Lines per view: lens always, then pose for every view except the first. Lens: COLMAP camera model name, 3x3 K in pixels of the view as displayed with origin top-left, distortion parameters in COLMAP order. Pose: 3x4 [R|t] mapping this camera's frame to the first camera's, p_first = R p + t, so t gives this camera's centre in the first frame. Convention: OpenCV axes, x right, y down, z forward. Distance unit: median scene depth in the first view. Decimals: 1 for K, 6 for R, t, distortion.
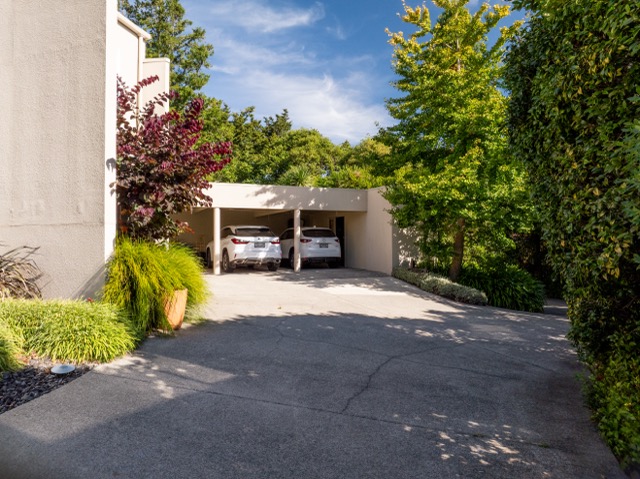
lens RADIAL K [[459.7, 0, 320.0], [0, 459.7, 239.5], [0, 0, 1]] dist [-0.038920, 0.005562]
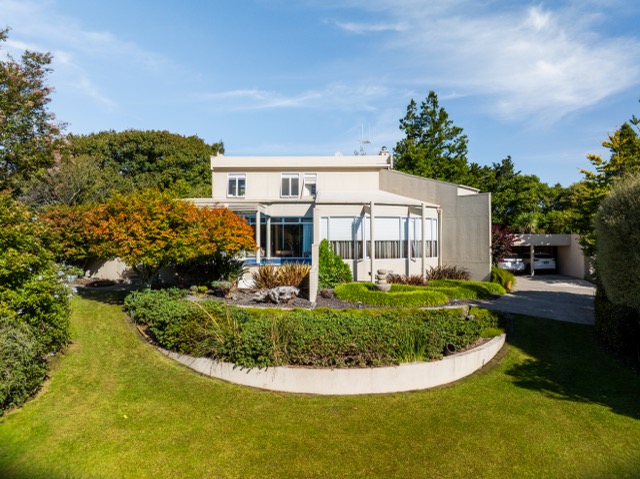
lens RADIAL K [[441.8, 0, 320.0], [0, 441.8, 239.5], [0, 0, 1]] dist [-0.079216, 0.001544]
pose [[0.899742, -0.007509, -0.436357, -0.053246], [0.004699, 0.999961, -0.007520, -0.075004], [0.436396, 0.004715, 0.899742, -1.033980]]
